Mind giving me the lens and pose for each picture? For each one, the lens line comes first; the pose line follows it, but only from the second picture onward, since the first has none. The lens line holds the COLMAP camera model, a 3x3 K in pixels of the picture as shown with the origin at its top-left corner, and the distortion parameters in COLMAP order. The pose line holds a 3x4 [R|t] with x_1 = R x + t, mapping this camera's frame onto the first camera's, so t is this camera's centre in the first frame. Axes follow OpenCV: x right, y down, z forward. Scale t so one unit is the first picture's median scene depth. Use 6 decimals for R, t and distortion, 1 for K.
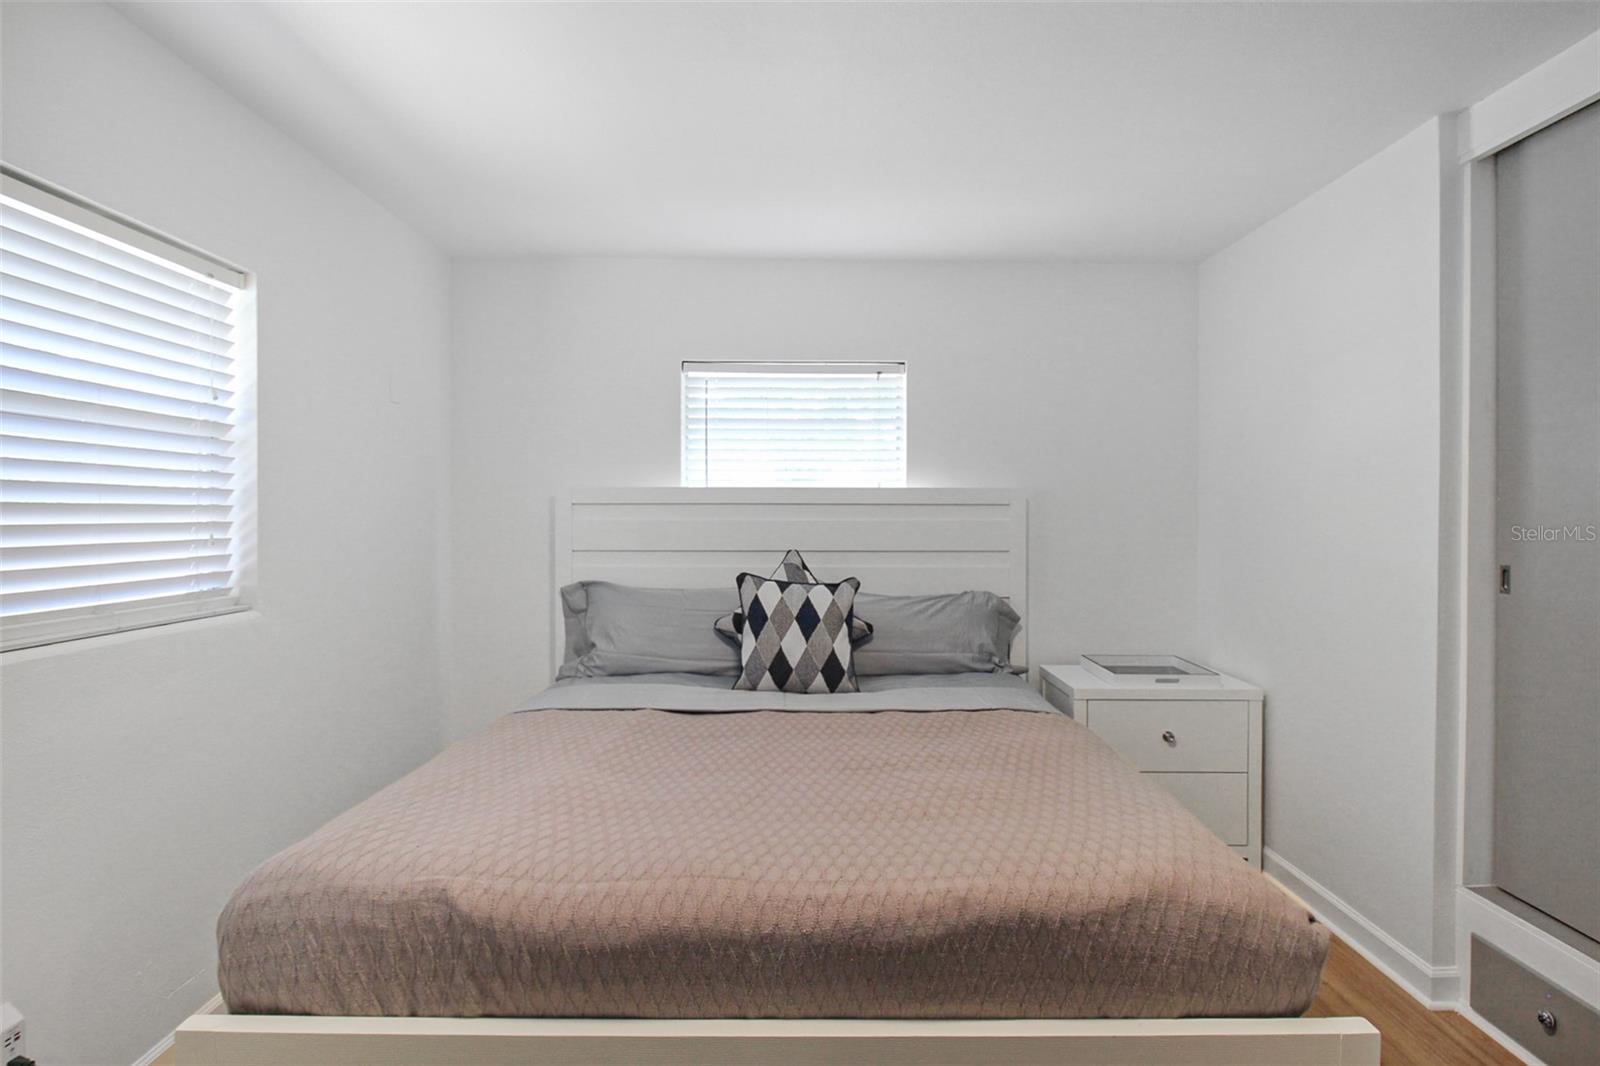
lens RADIAL K [[814.7, 0, 793.0], [0, 814.7, 529.2], [0, 0, 1]] dist [0.000719, -0.013259]
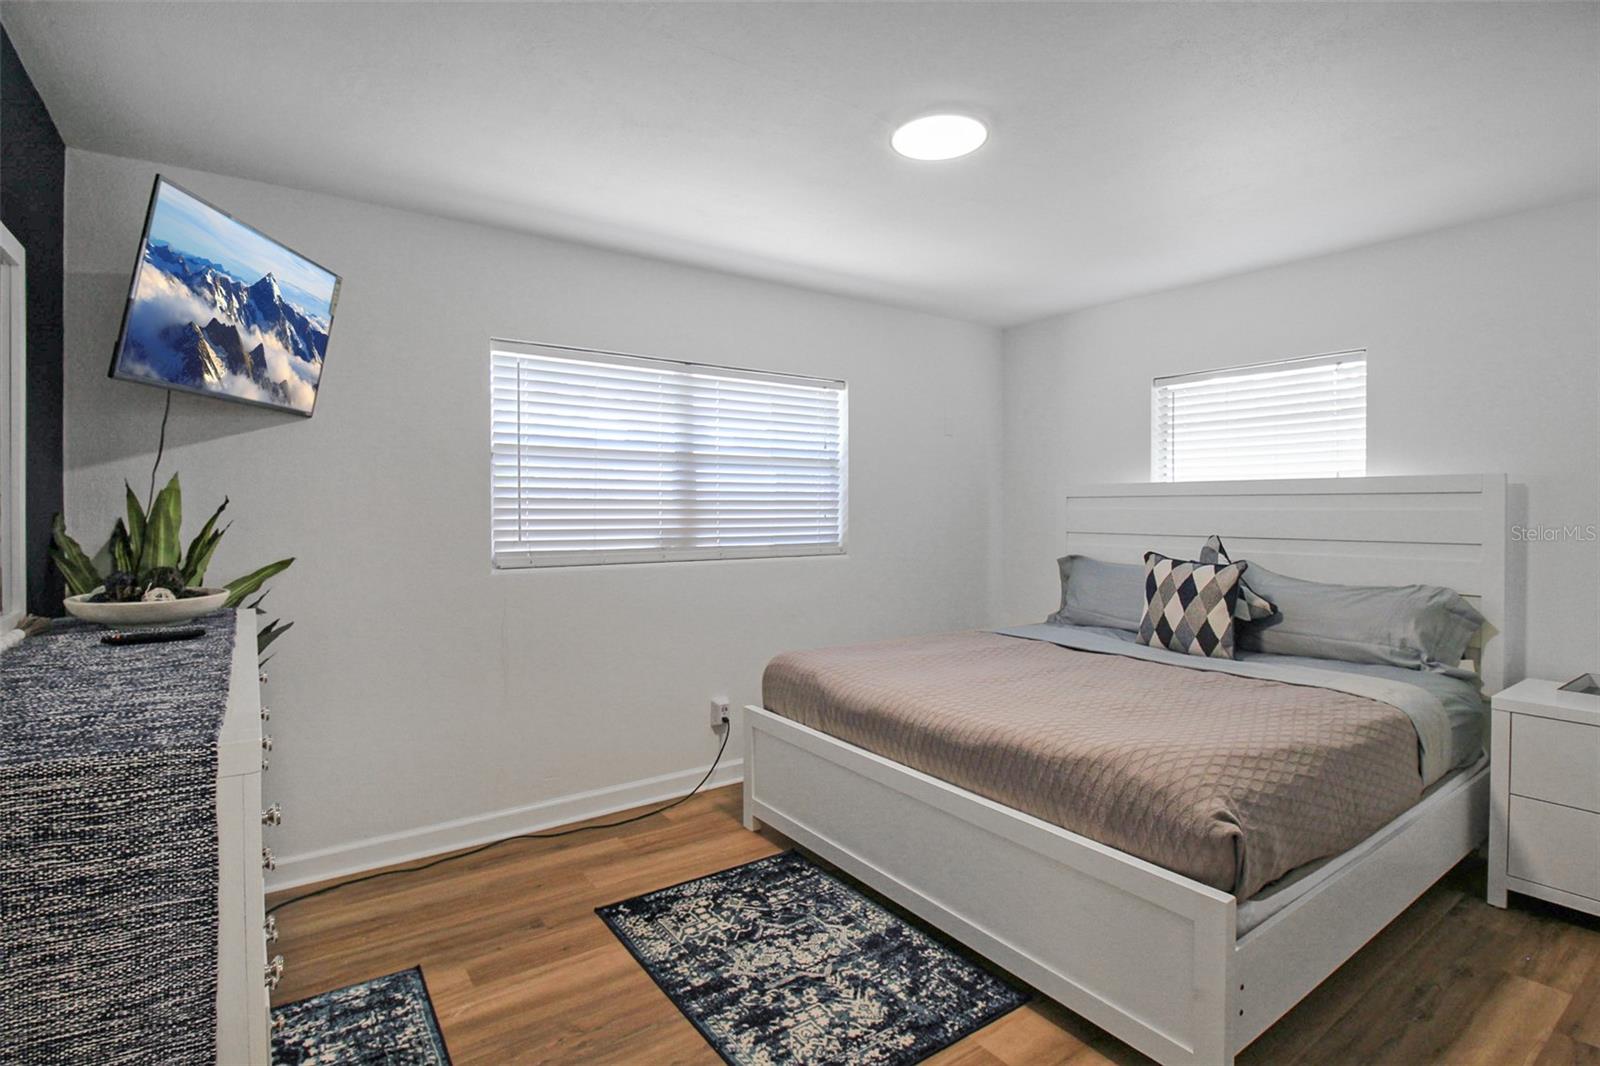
lens RADIAL K [[777.5, 0, 771.8], [0, 777.5, 517.3], [0, 0, 1]] dist [-0.008815, -0.008300]
pose [[0.548816, 0.010578, -0.835876, 0.632891], [-0.014085, 0.999895, 0.003406, 0.005612], [0.835825, 0.009904, 0.548907, -0.135717]]
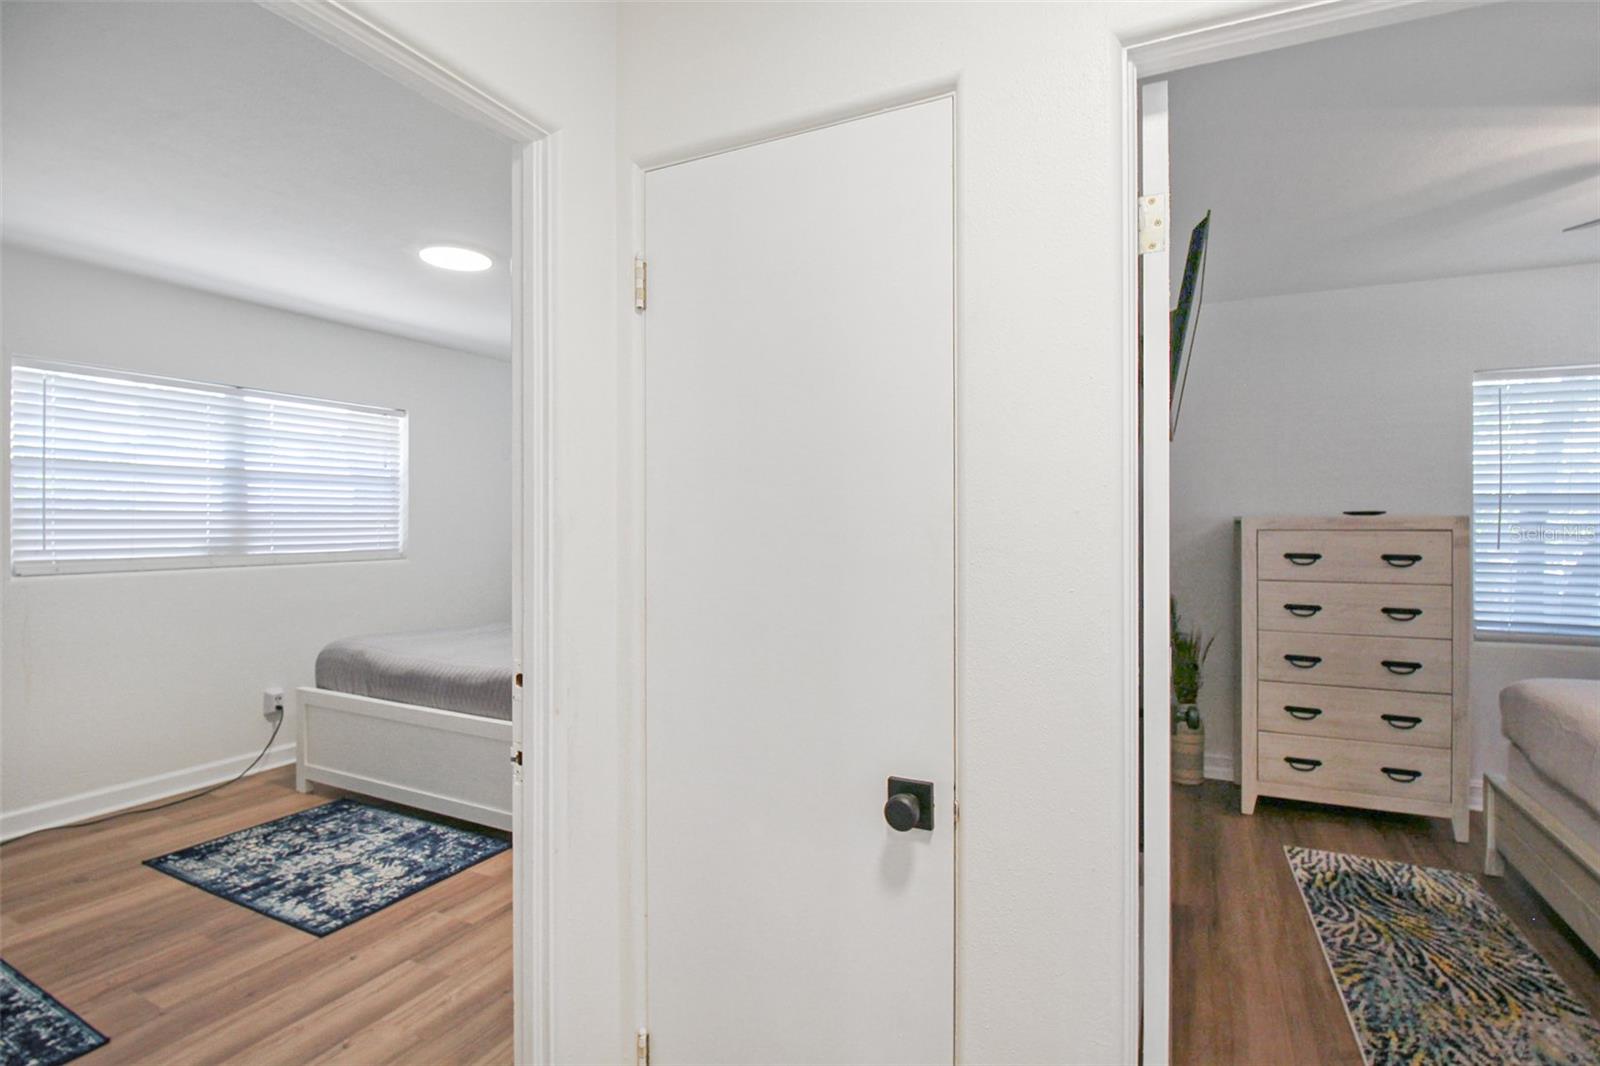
lens RADIAL K [[777.5, 0, 817.5], [0, 777.5, 514.0], [0, 0, 1]] dist [-0.008815, -0.008300]
pose [[0.897919, -0.004843, -0.440135, 1.044110], [-0.006098, 0.999707, -0.023441, 0.014390], [0.440119, 0.023731, 0.897626, -0.342951]]
